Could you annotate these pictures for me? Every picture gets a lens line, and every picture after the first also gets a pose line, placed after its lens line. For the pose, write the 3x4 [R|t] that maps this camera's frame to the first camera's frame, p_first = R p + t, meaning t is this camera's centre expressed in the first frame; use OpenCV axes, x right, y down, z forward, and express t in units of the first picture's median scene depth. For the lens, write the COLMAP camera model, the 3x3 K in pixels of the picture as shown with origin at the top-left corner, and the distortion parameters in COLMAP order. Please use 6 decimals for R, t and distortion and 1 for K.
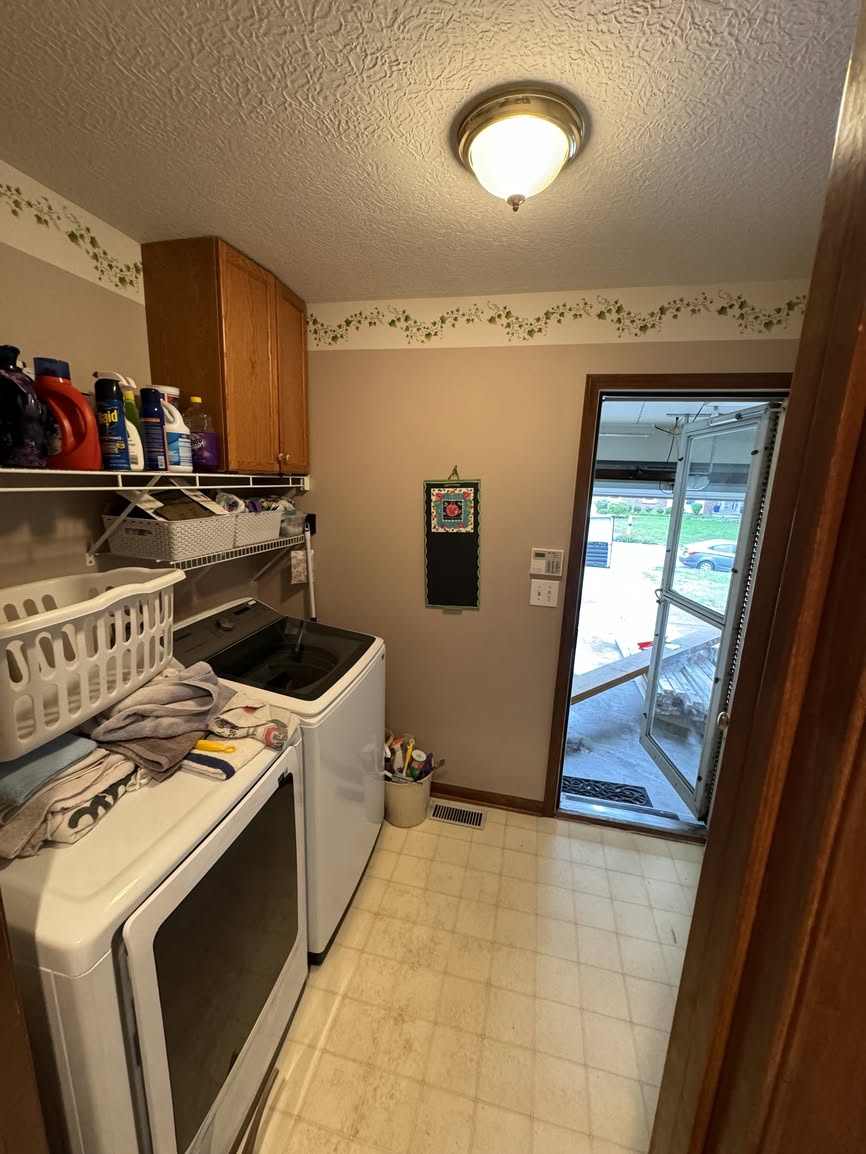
lens RADIAL K [[458.4, 0, 433.0], [0, 458.4, 577.0], [0, 0, 1]] dist [-0.002276, 0.000144]
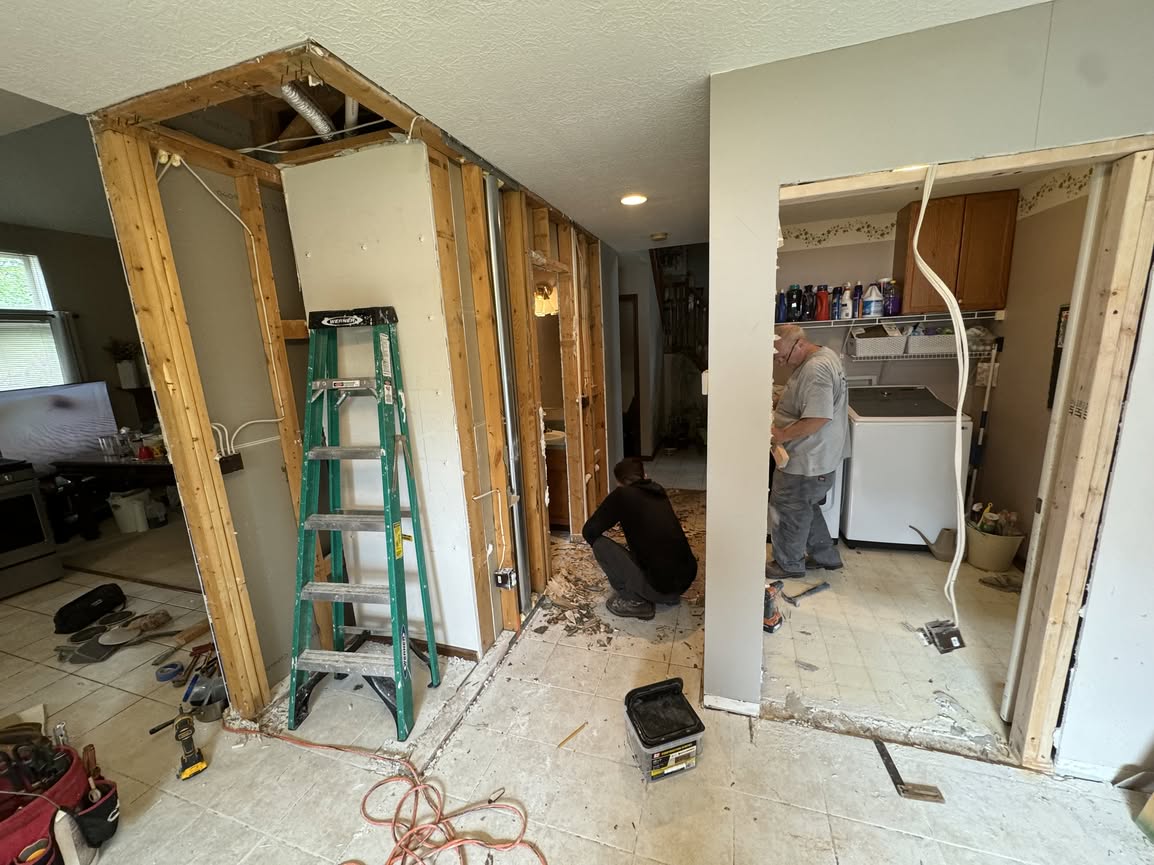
lens RADIAL K [[458.4, 0, 576.0], [0, 458.4, 433.3], [0, 0, 1]] dist [-0.002276, 0.000144]
pose [[-0.102851, 0.175585, -0.979077, 1.736197], [-0.156144, 0.969244, 0.190225, 0.112771], [0.982365, 0.172442, -0.072271, -0.159612]]
